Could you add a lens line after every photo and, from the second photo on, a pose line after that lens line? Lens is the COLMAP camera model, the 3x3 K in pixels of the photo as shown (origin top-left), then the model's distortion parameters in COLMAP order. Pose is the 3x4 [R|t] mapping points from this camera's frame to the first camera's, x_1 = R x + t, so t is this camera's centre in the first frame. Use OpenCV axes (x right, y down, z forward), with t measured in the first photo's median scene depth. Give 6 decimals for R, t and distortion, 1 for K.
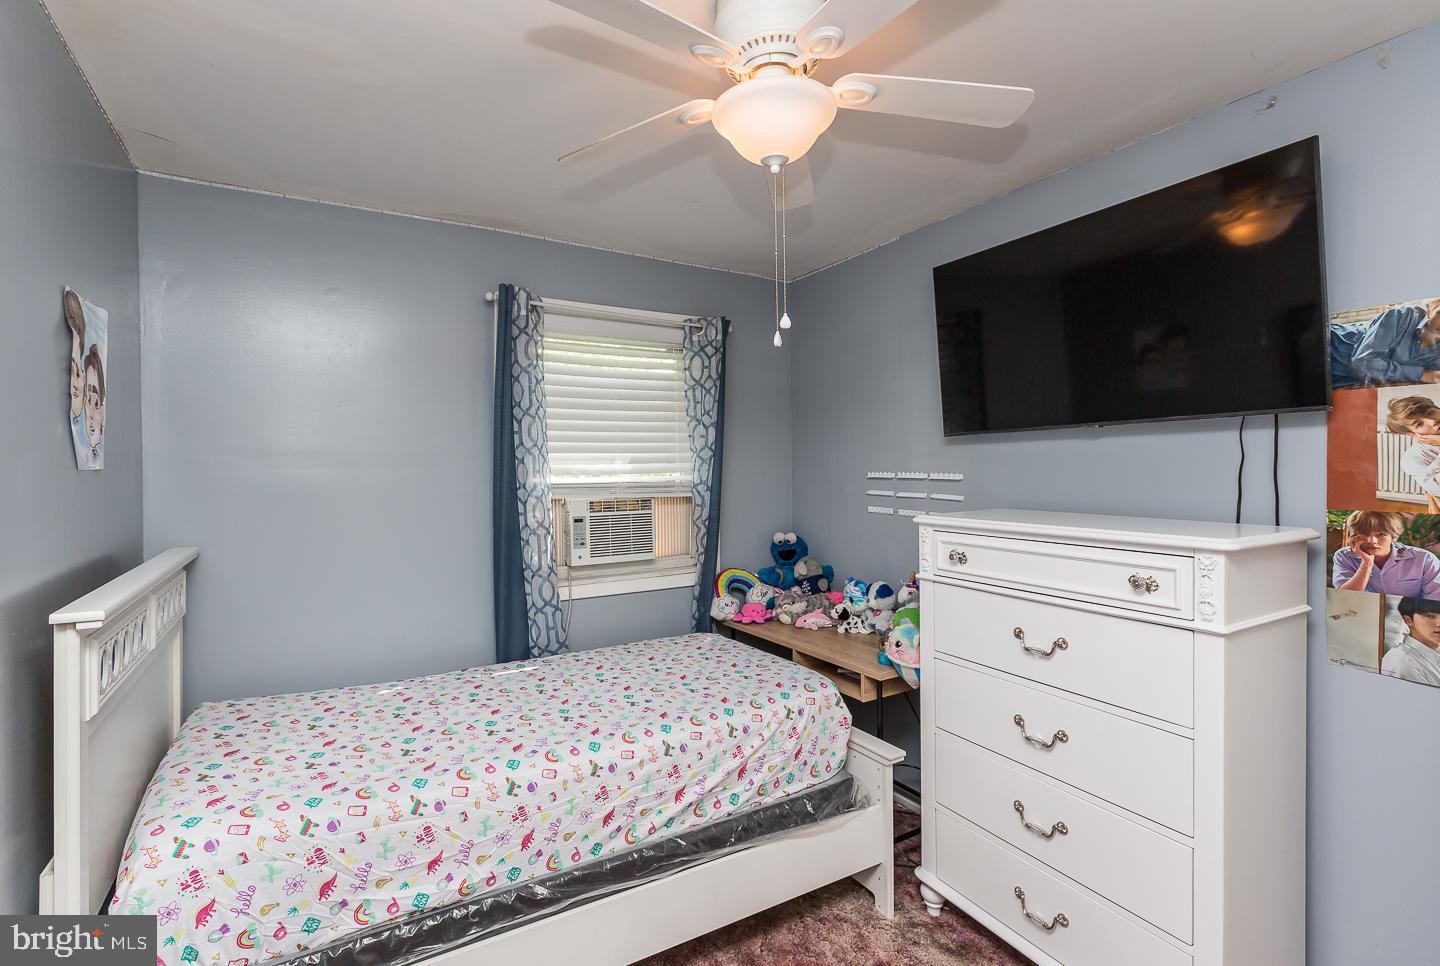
lens RADIAL K [[675.0, 0, 726.3], [0, 675.0, 454.4], [0, 0, 1]] dist [0.002689, 0.000342]
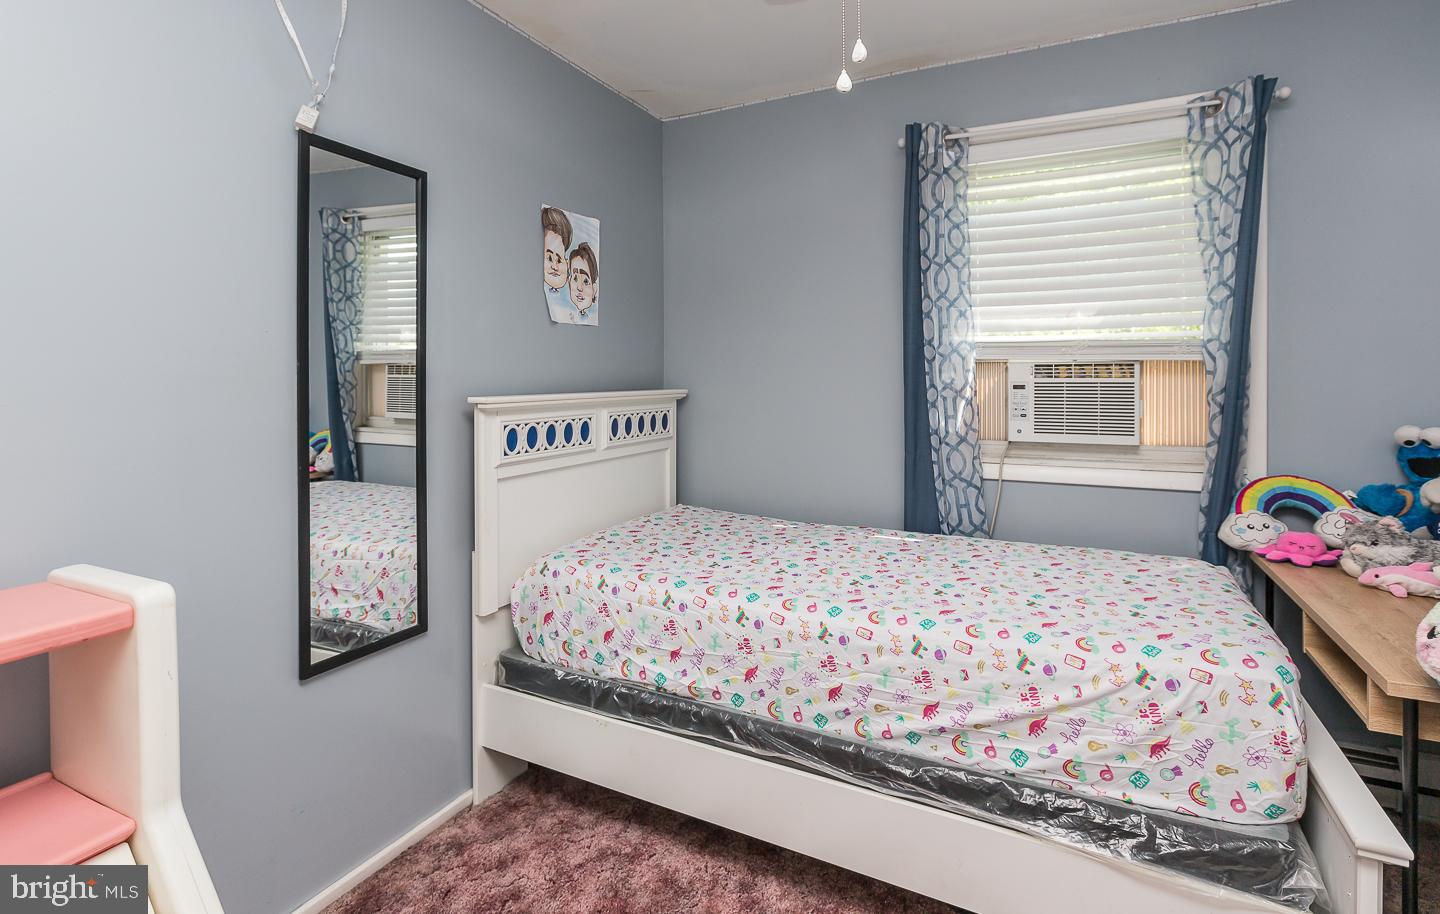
lens RADIAL K [[697.1, 0, 719.5], [0, 697.1, 371.7], [0, 0, 1]] dist [0.000861, 0.000143]
pose [[0.529216, 0.003318, -0.848481, 0.339192], [0.015742, 0.999782, 0.013728, 0.067773], [0.848341, -0.020622, 0.529048, 0.261824]]
